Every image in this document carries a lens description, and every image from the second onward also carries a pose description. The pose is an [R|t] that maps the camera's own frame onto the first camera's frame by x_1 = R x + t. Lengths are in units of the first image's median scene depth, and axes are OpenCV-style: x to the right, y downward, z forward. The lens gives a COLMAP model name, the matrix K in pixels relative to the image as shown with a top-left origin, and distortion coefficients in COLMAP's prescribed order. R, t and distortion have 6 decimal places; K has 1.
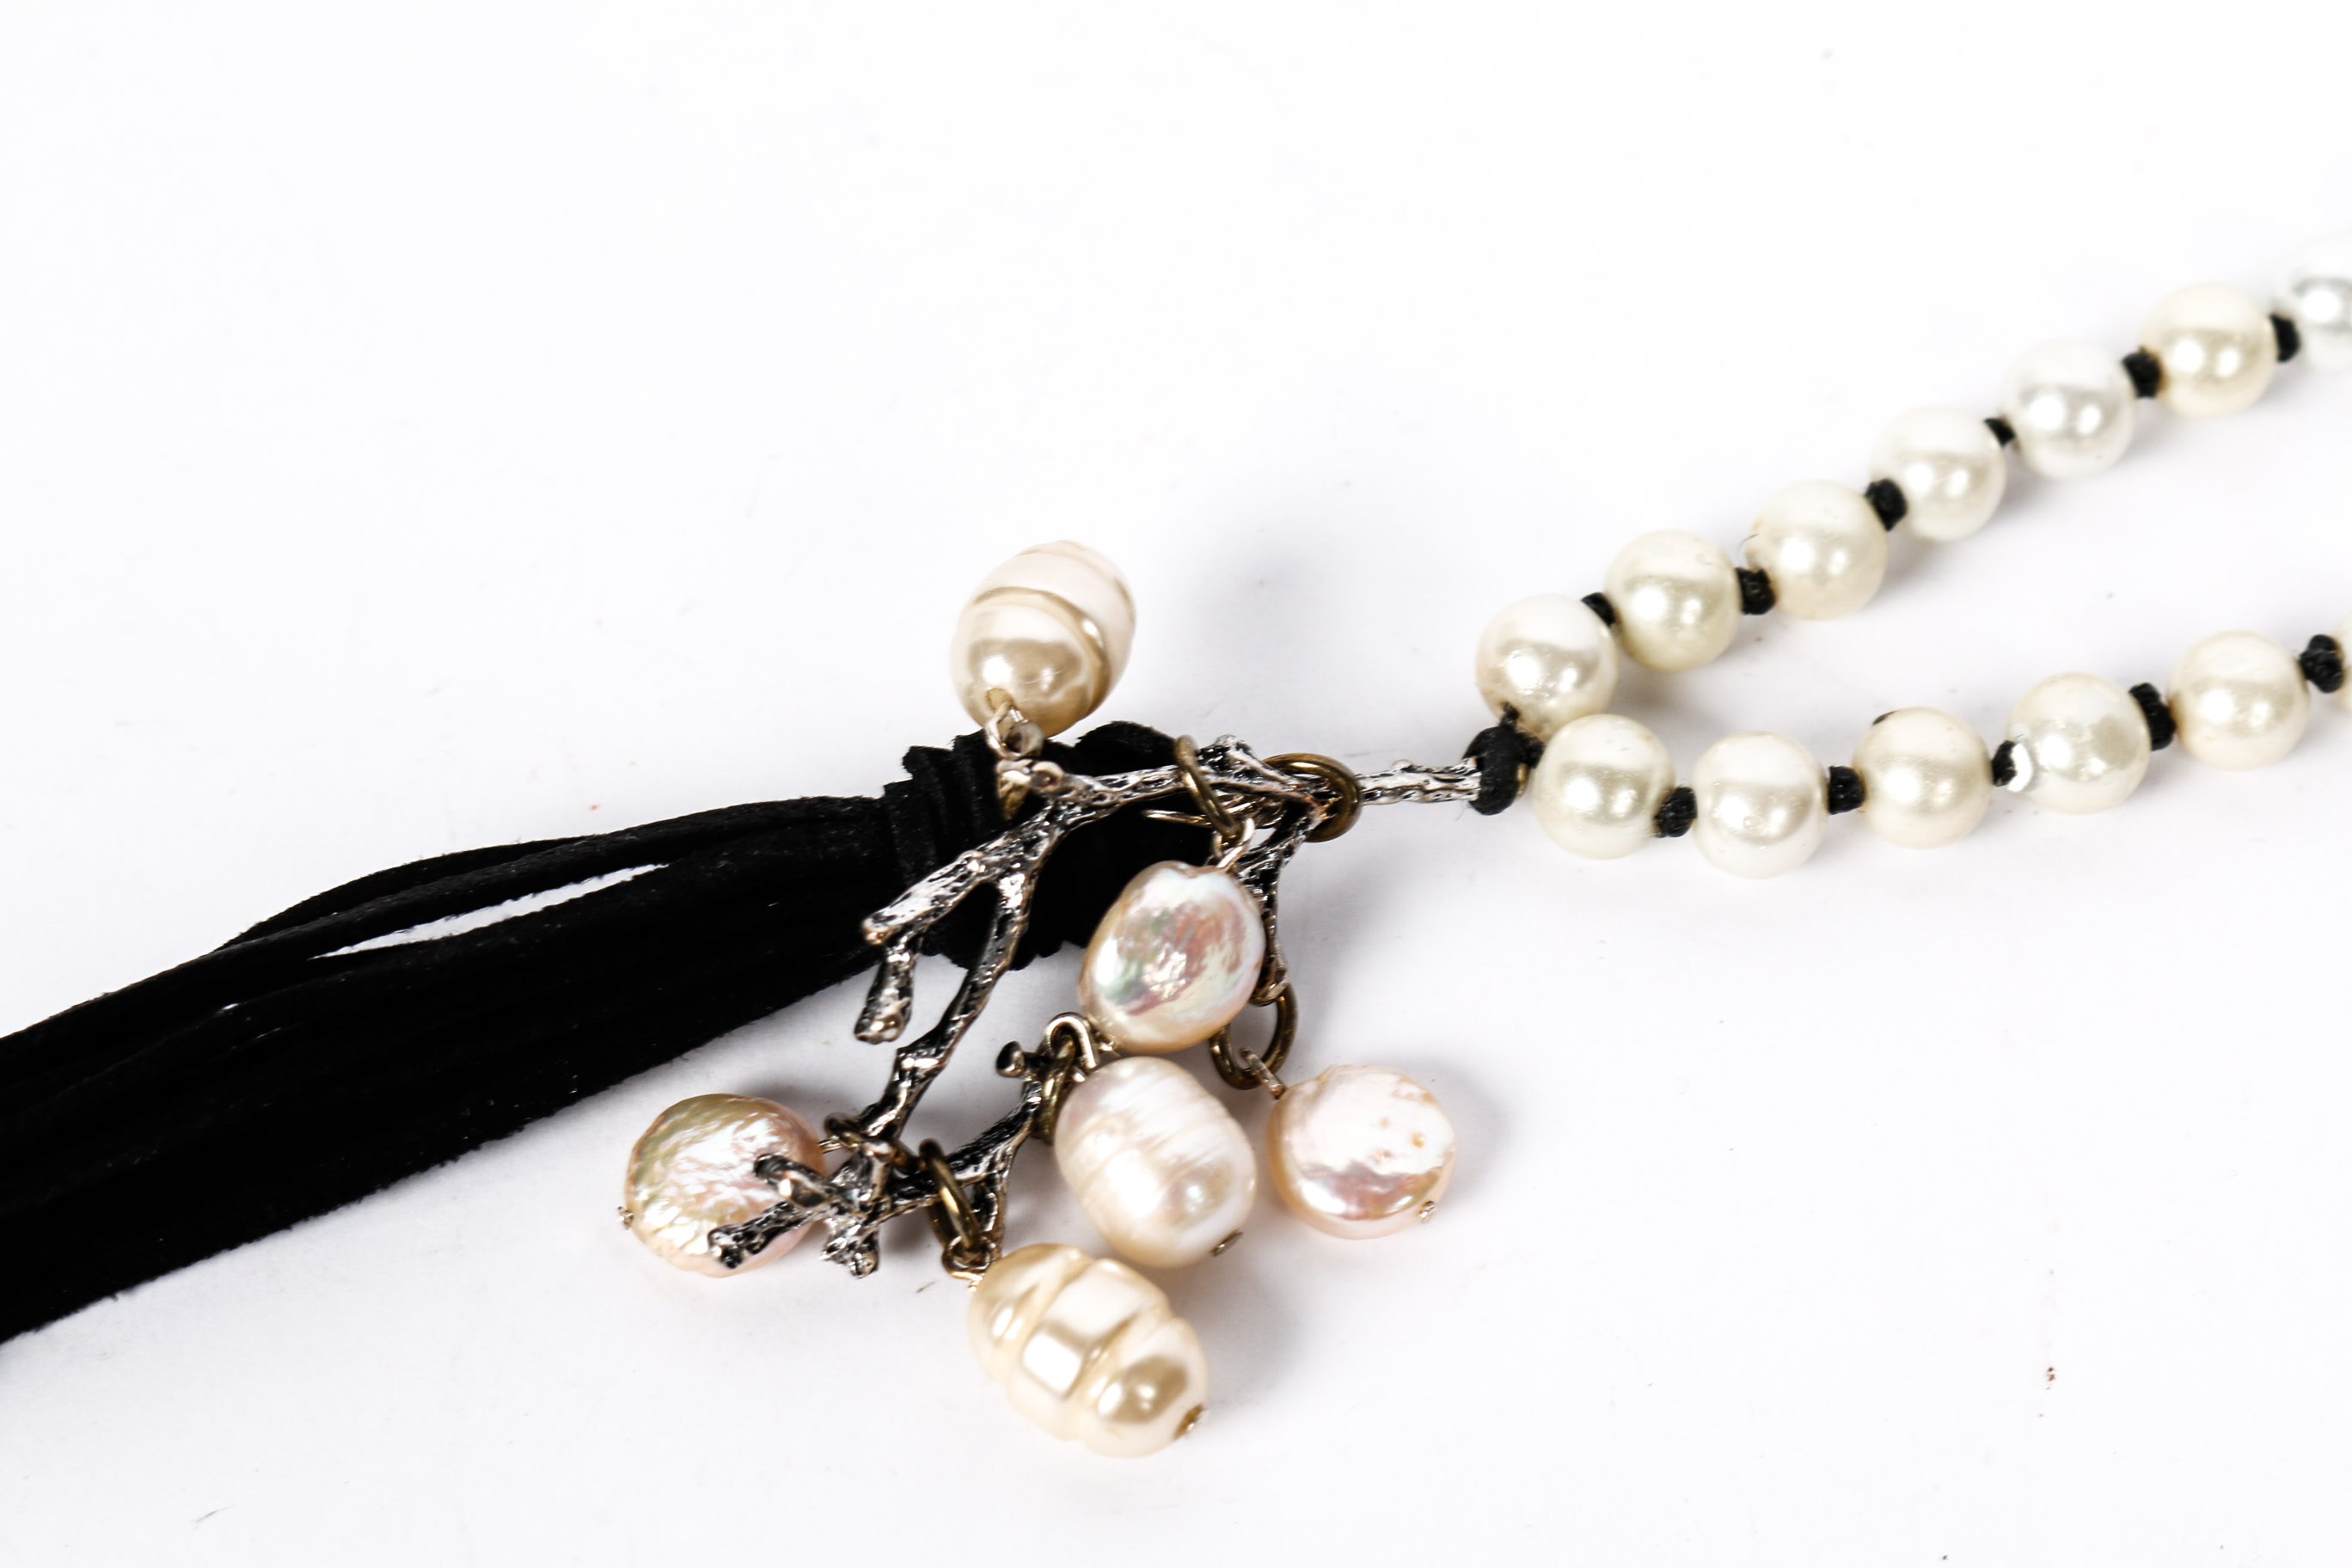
lens RADIAL K [[5199.7, 0, 1176.1], [0, 5199.7, 782.4], [0, 0, 1]] dist [0.095251, 0.000000]
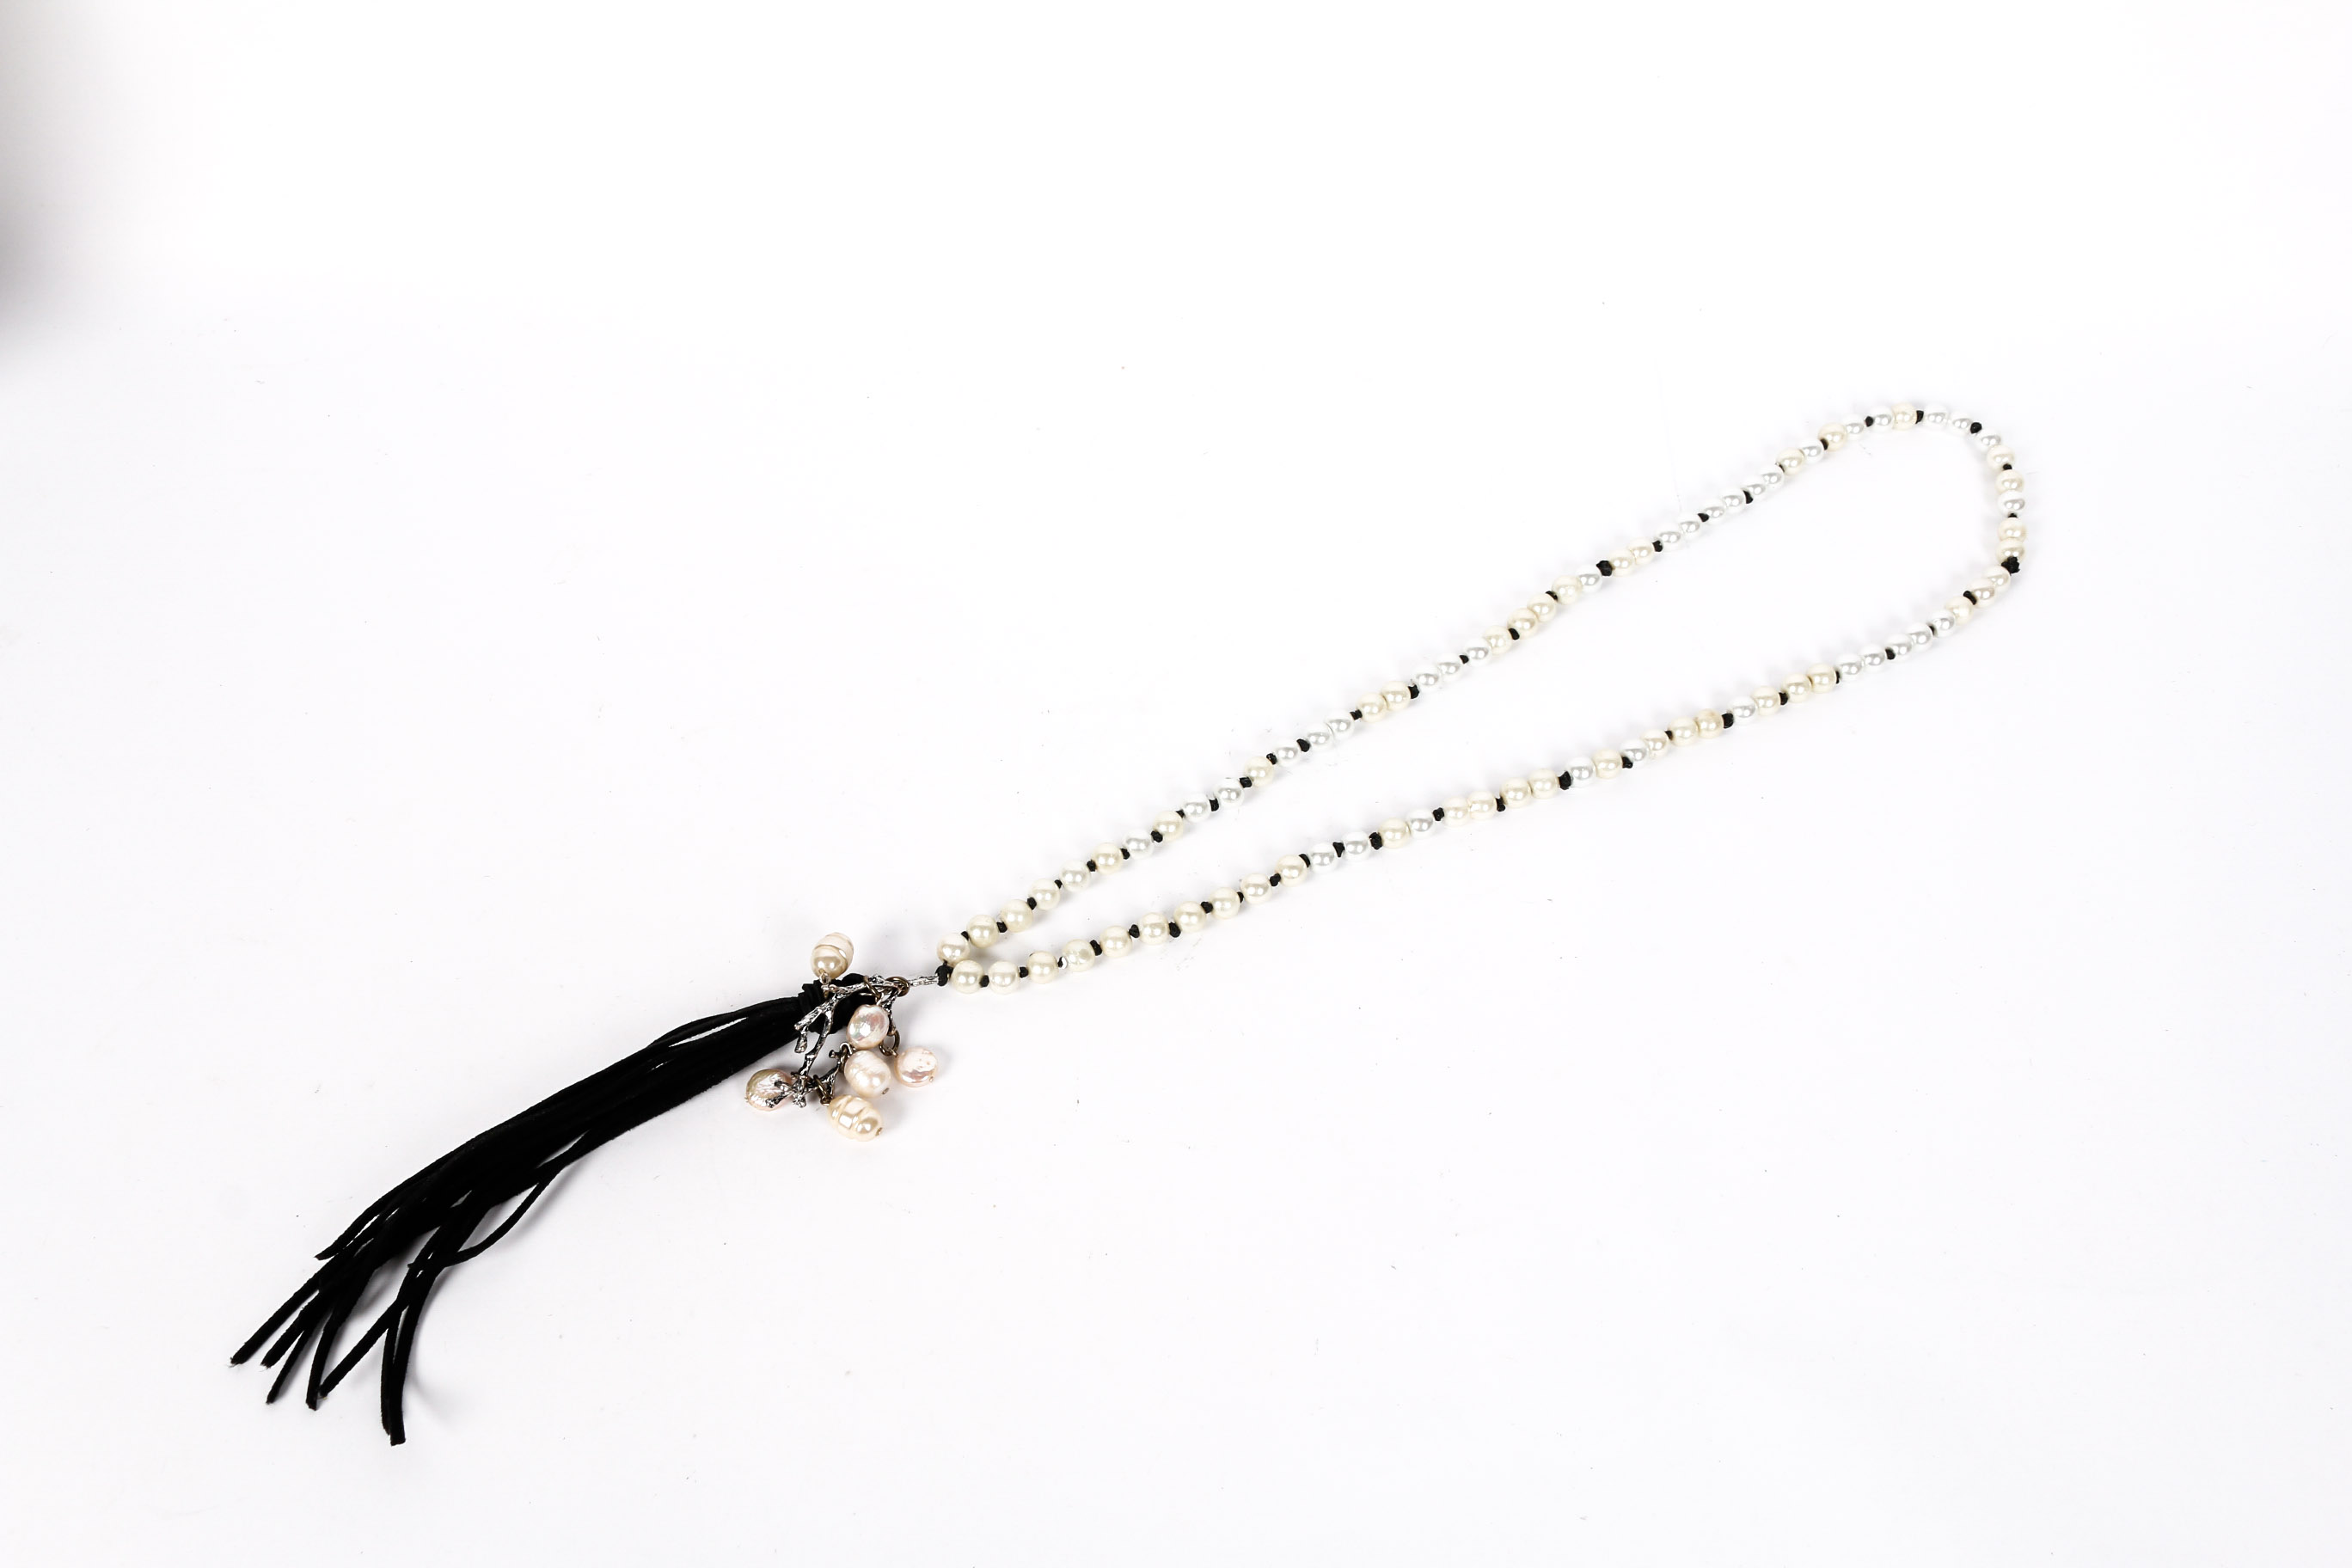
lens RADIAL K [[2308.7, 0, 1175.0], [0, 2308.7, 792.0], [0, 0, 1]] dist [-0.056369, 0.000000]
pose [[0.992297, -0.094010, 0.080676, 0.115066], [0.099355, 0.992926, -0.065012, -0.010044], [-0.073993, 0.072527, 0.994618, -0.927508]]
